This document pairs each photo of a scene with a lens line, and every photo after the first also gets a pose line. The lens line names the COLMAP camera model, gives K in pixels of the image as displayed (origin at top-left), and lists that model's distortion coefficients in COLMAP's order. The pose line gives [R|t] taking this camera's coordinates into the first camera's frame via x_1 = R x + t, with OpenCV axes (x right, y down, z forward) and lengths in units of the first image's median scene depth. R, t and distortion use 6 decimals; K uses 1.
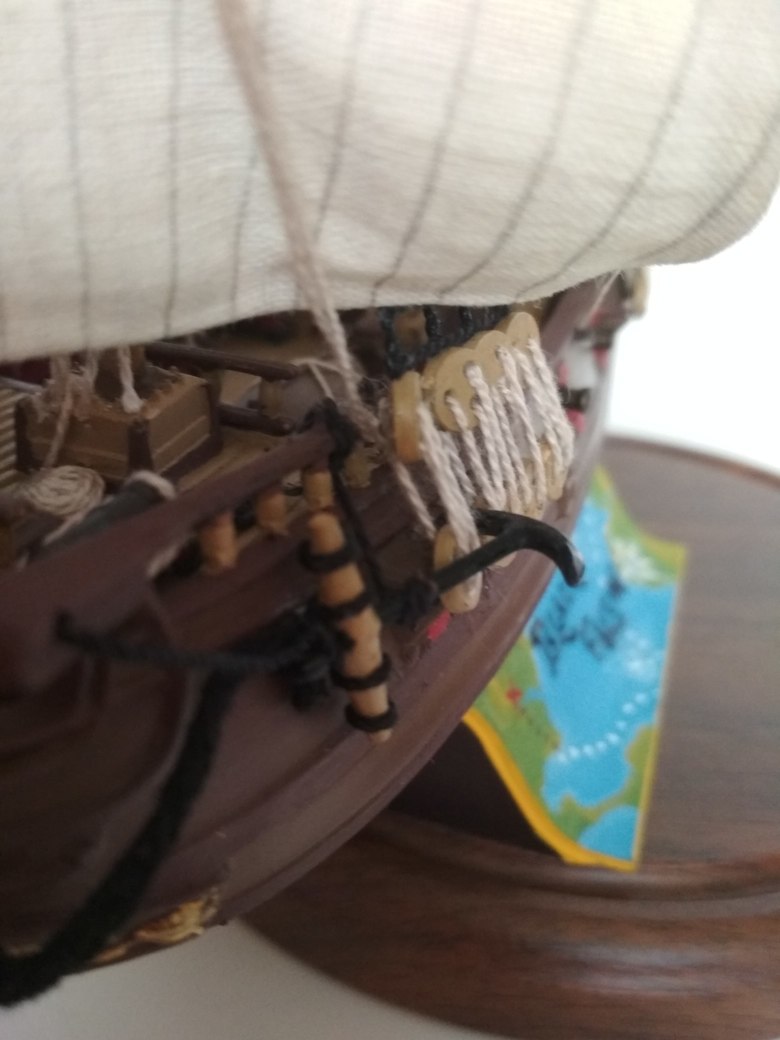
lens RADIAL K [[1028.7, 0, 390.0], [0, 1028.7, 520.0], [0, 0, 1]] dist [-0.018499, -0.018334]
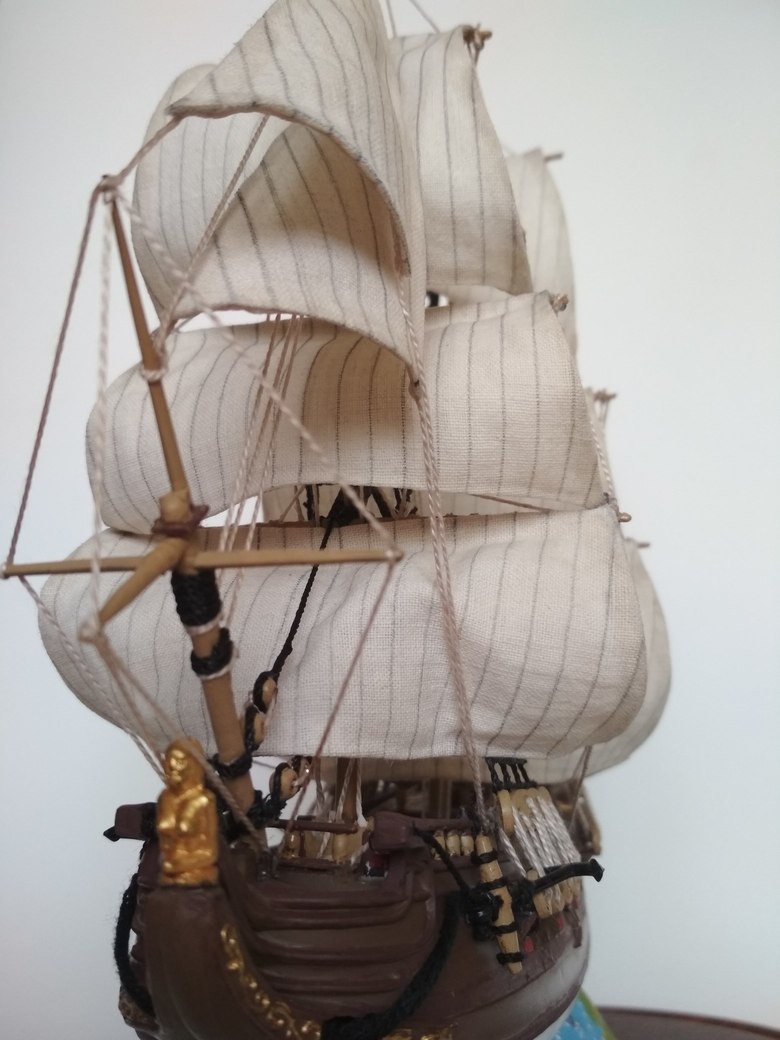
lens RADIAL K [[997.9, 0, 391.3], [0, 997.9, 498.4], [0, 0, 1]] dist [0.143971, -0.642124]
pose [[0.996215, -0.021830, 0.084134, -0.471028], [0.070925, 0.763715, -0.641645, 0.897542], [-0.050247, 0.645184, 0.762373, -1.209756]]
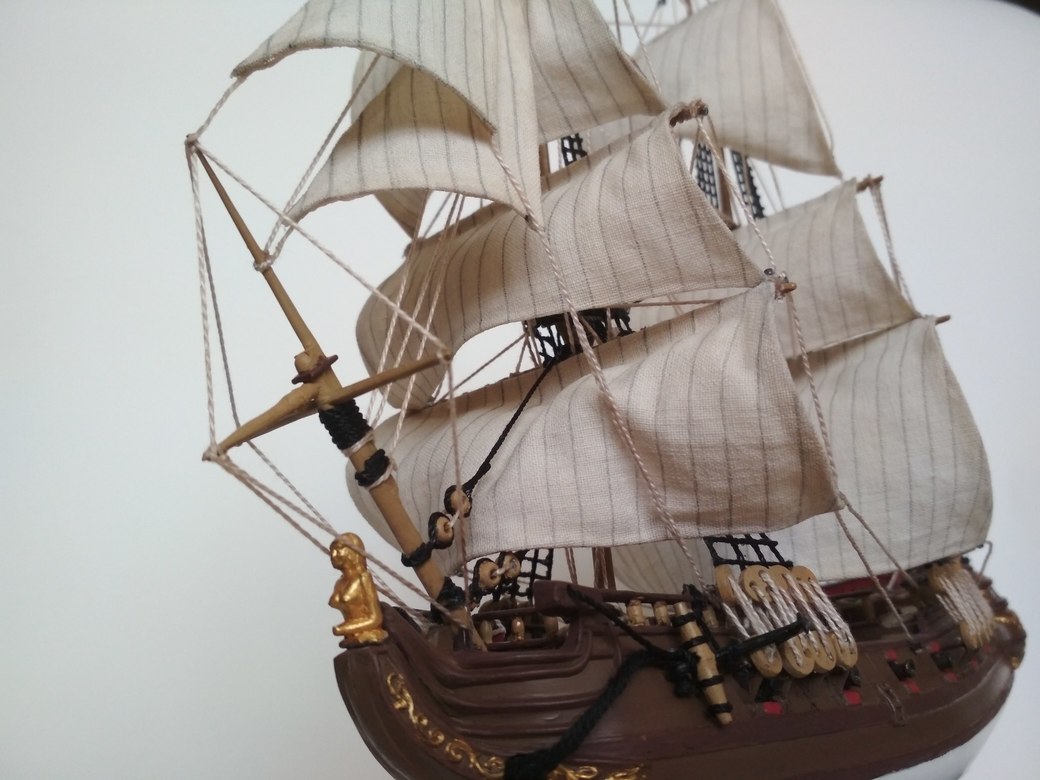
lens RADIAL K [[1028.7, 0, 520.0], [0, 1028.7, 390.0], [0, 0, 1]] dist [-0.018499, -0.018334]
pose [[0.915248, -0.246096, -0.318997, 0.535652], [-0.034355, 0.741212, -0.670391, 1.388398], [0.401424, 0.624533, 0.669938, -1.173047]]
